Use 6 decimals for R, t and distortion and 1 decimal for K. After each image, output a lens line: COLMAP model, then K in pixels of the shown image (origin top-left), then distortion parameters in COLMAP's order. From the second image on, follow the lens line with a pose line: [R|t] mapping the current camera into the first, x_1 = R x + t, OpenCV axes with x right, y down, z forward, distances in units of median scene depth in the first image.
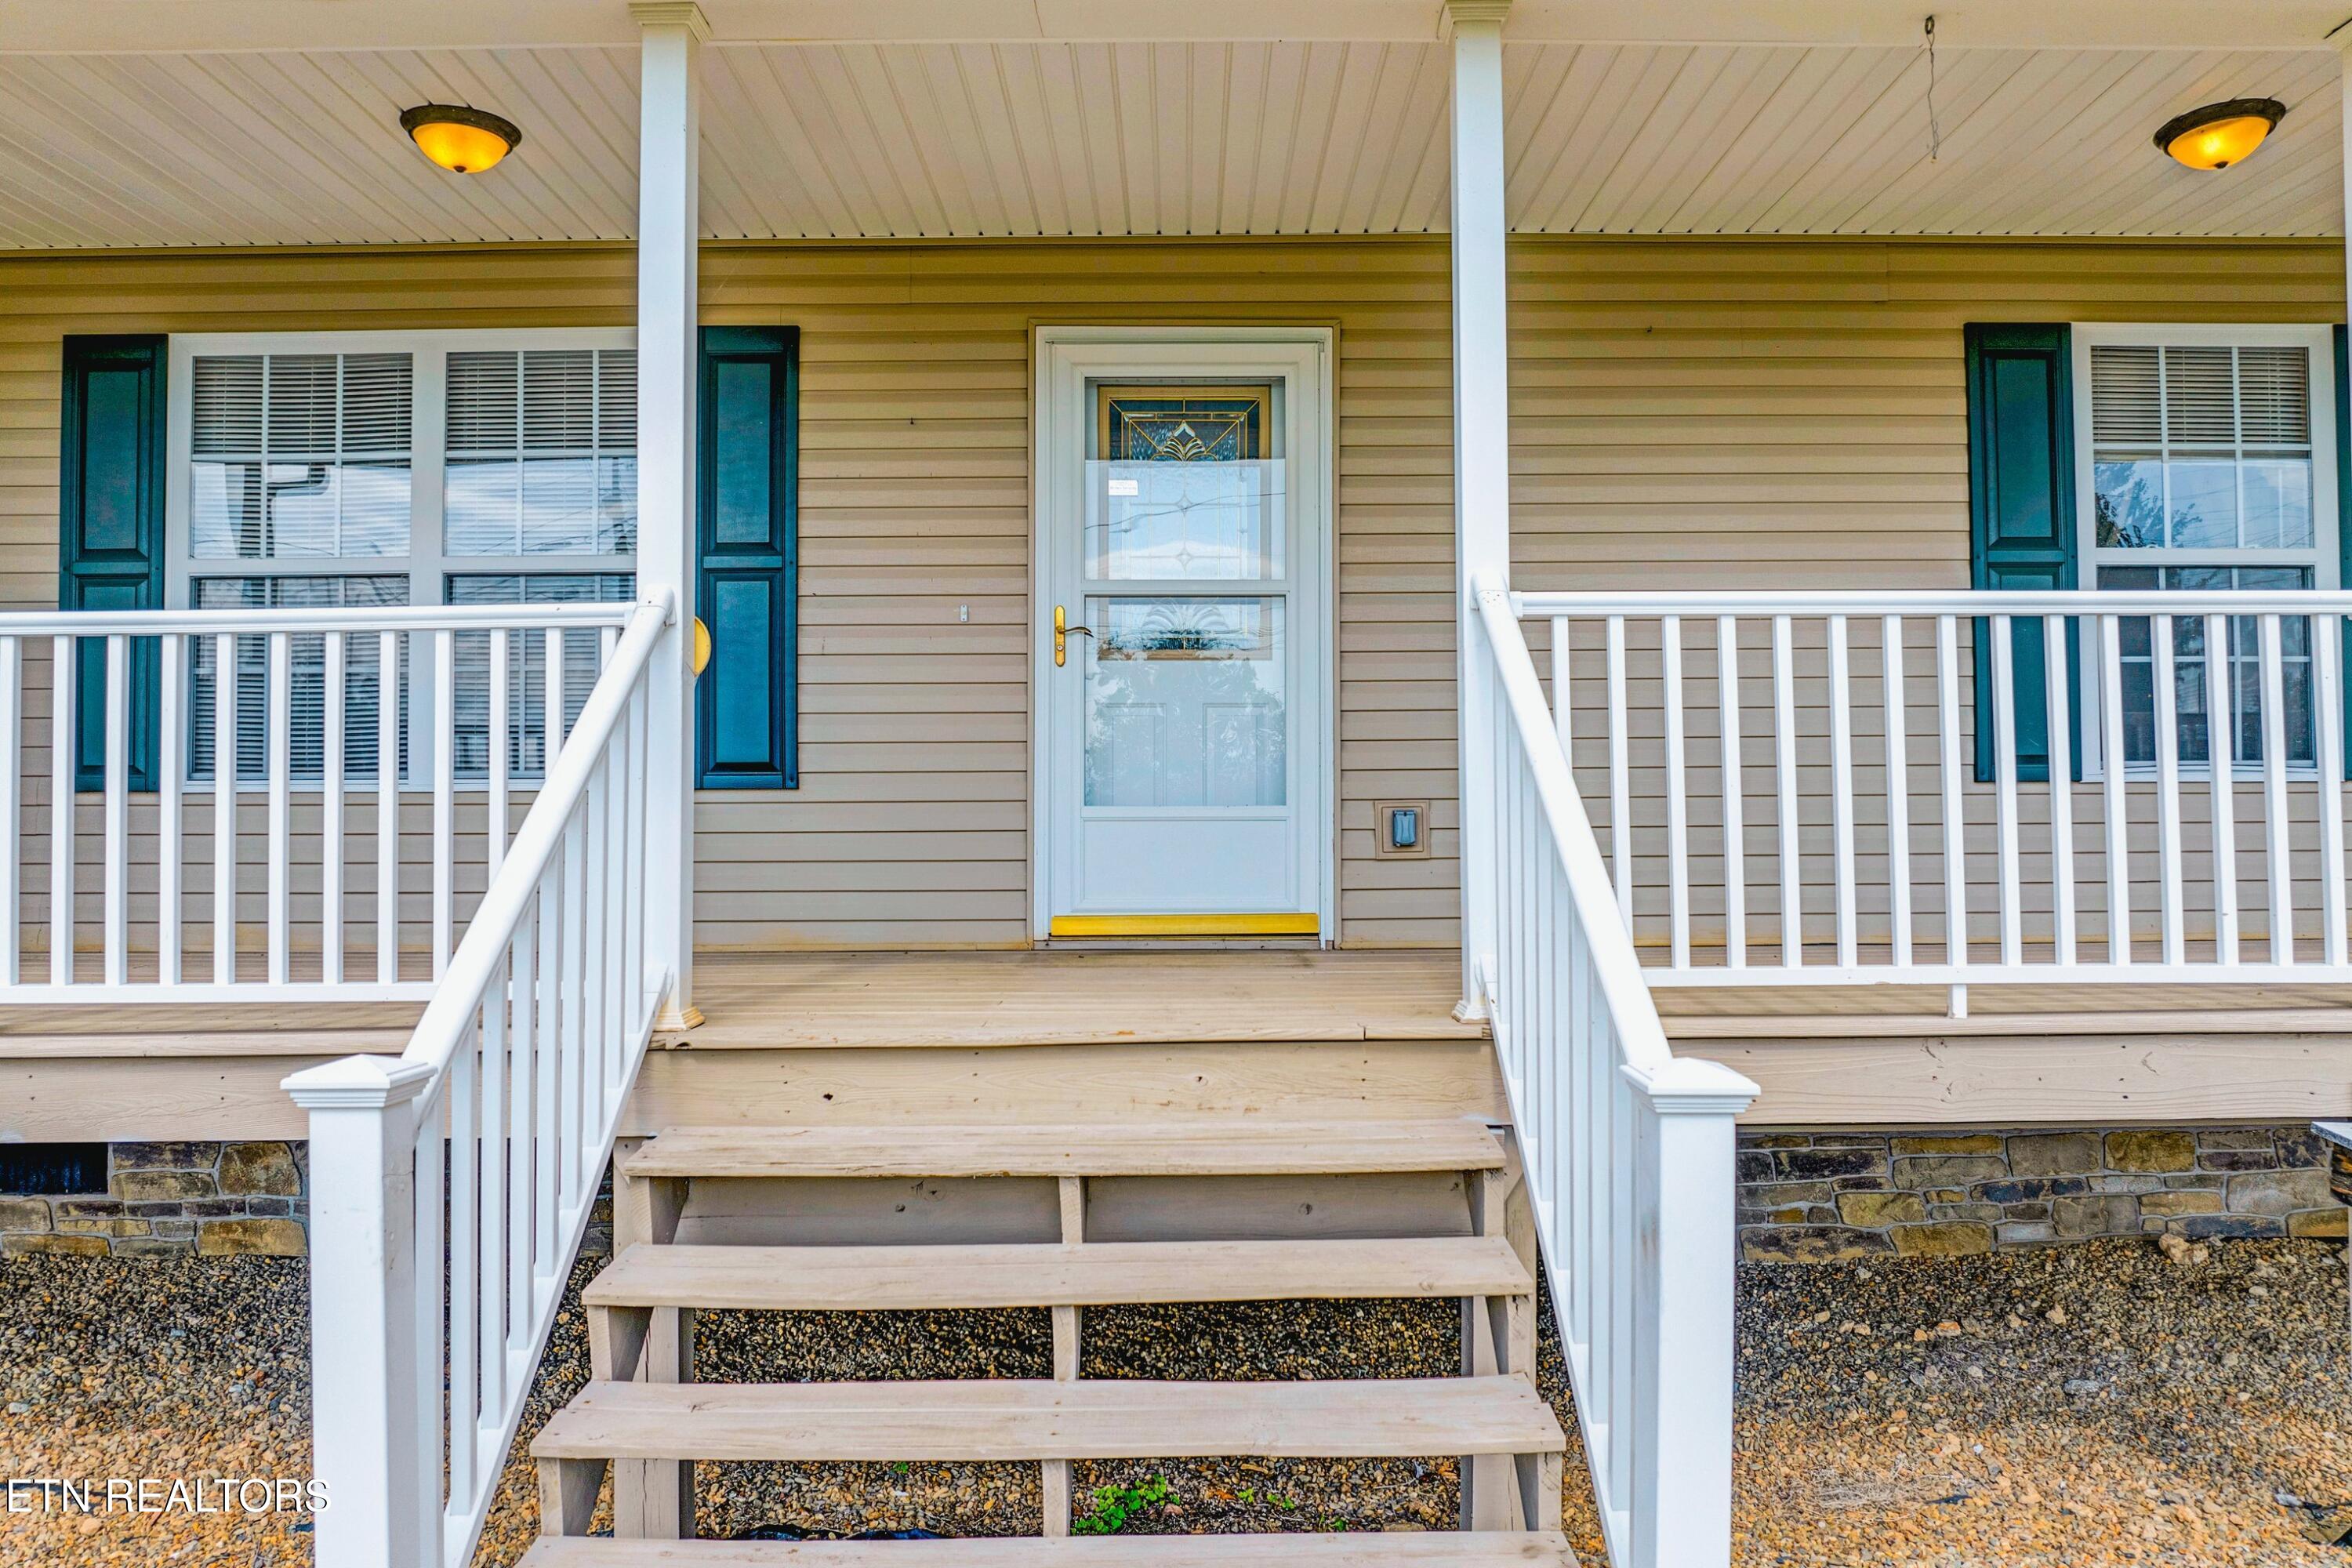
lens RADIAL K [[1750.3, 0, 1176.0], [0, 1750.3, 784.0], [0, 0, 1]] dist [-0.023750, 0.007933]
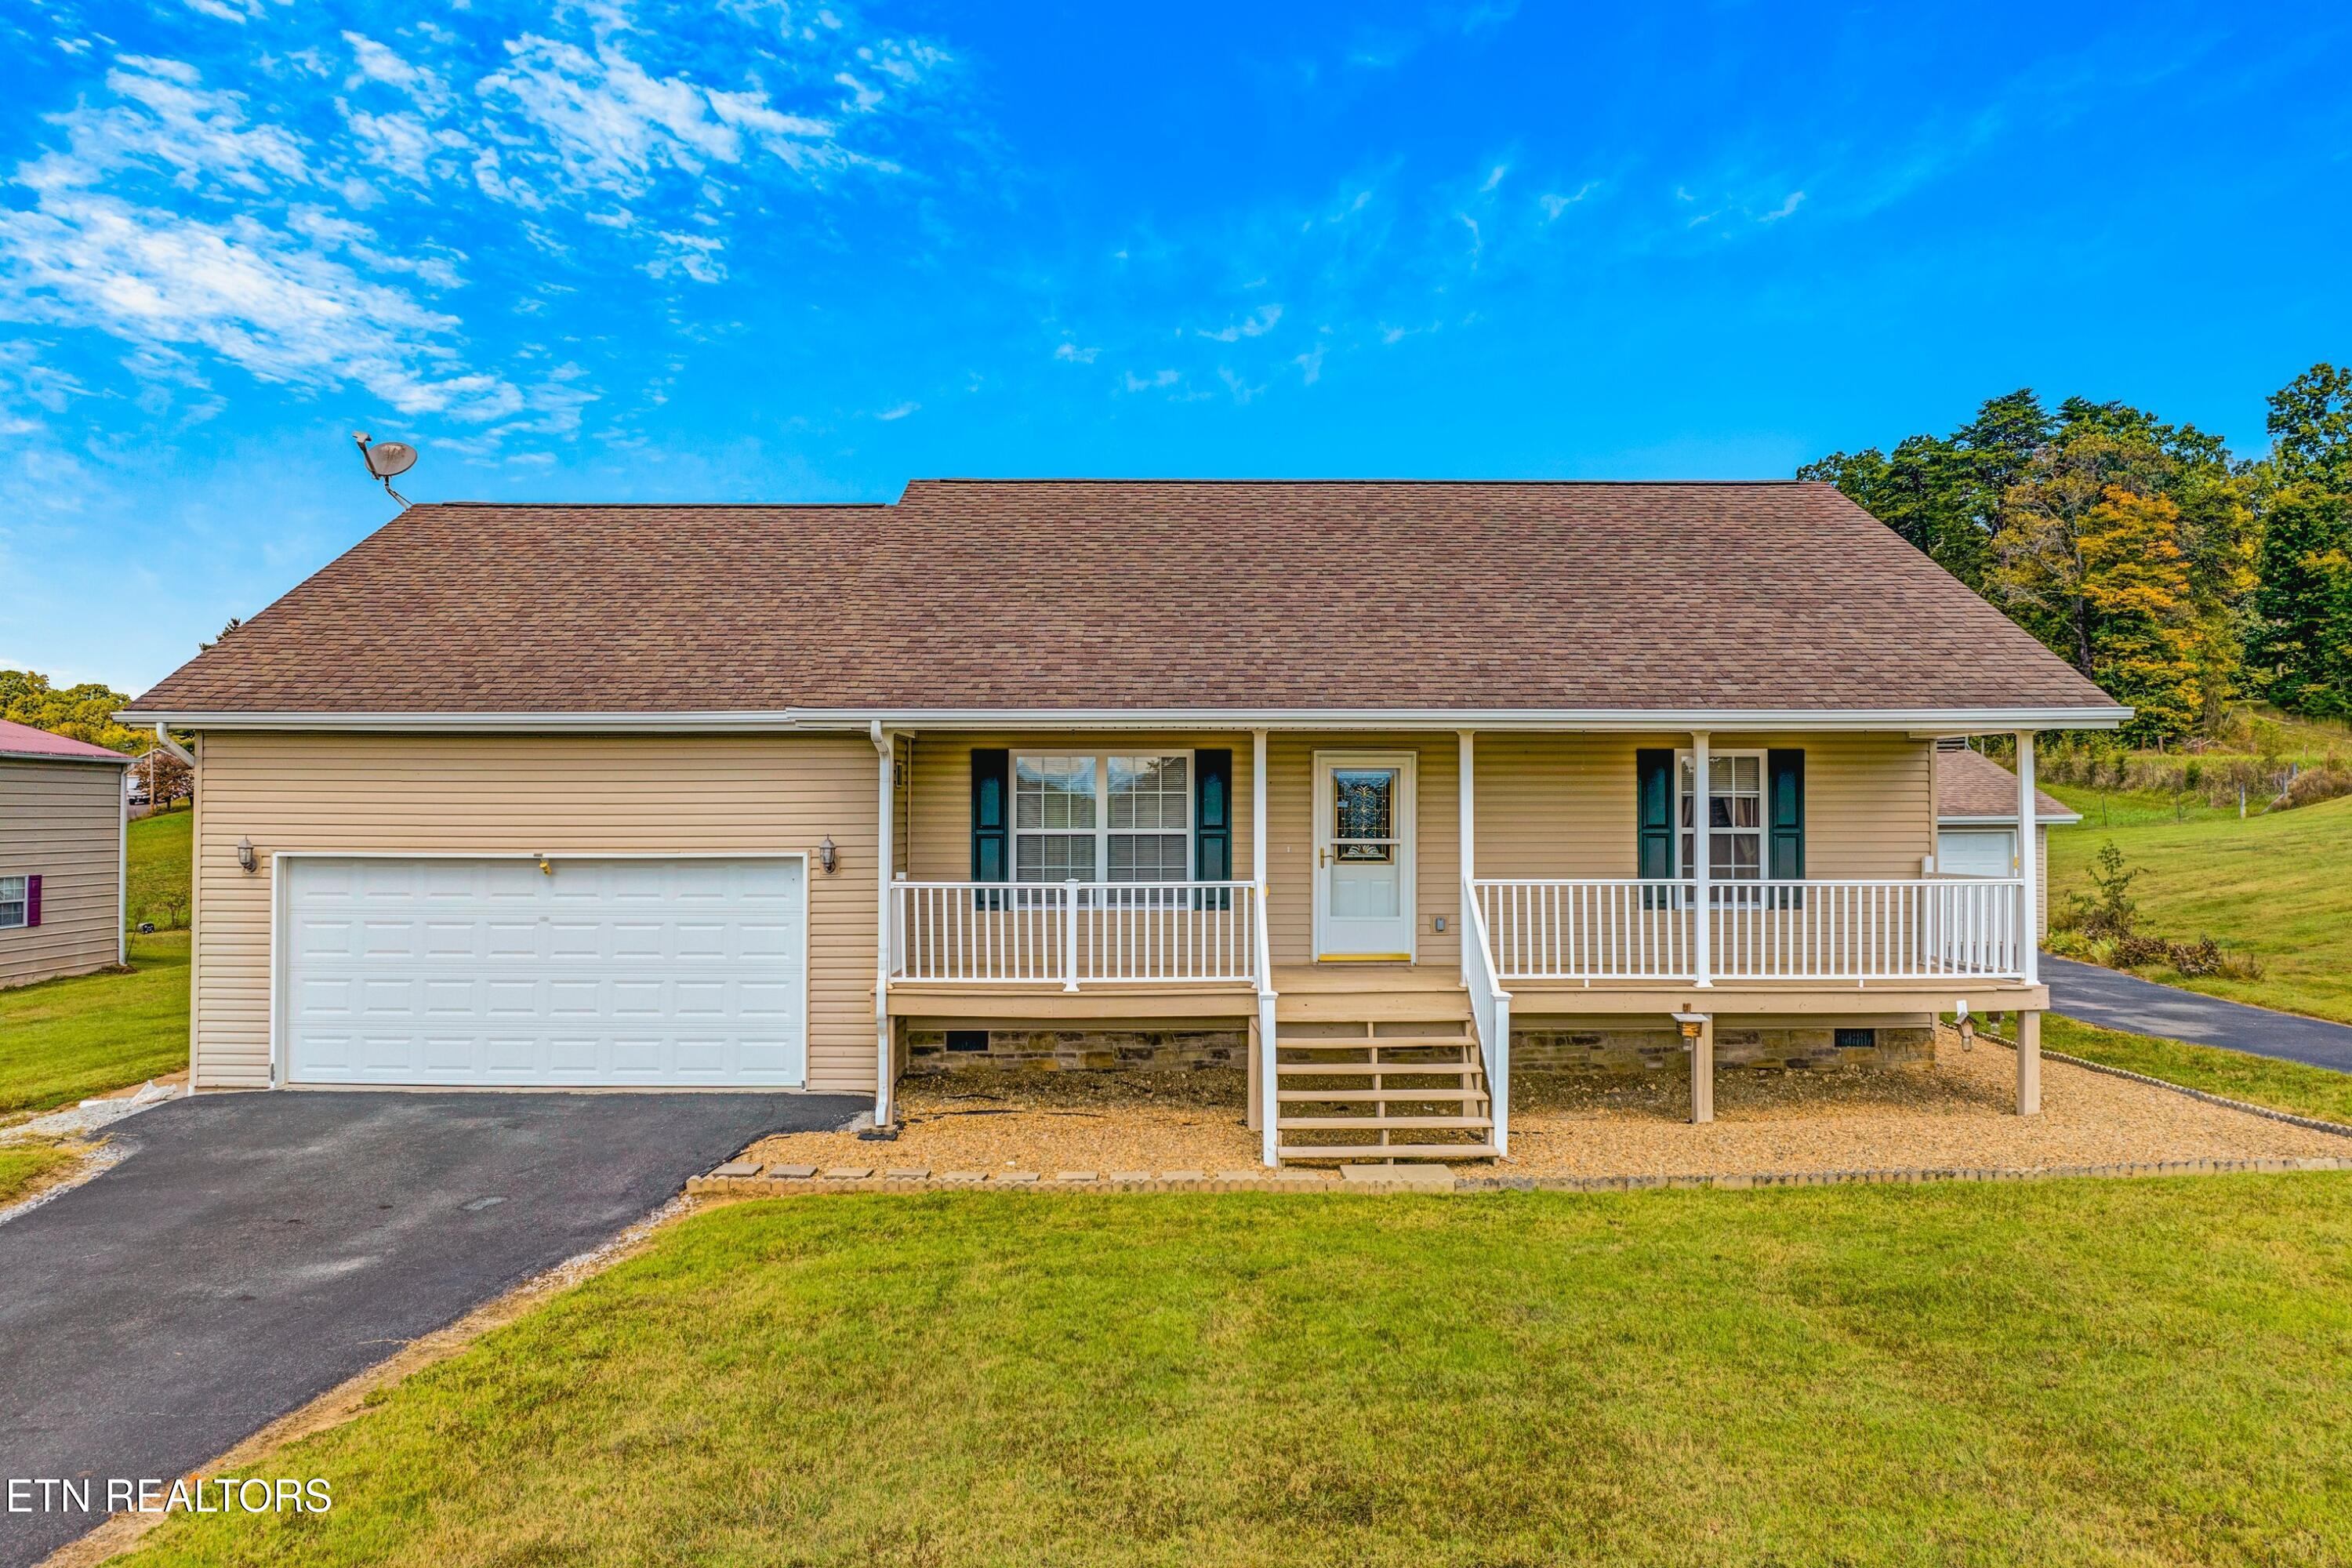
lens RADIAL K [[1717.6, 0, 1176.0], [0, 1717.6, 784.0], [0, 0, 1]] dist [-0.000905, 0.001063]
pose [[0.999991, 0.003947, -0.001484, -0.311248], [-0.003948, 0.999992, -0.001017, -0.207368], [0.001480, 0.001022, 0.999998, -1.884429]]
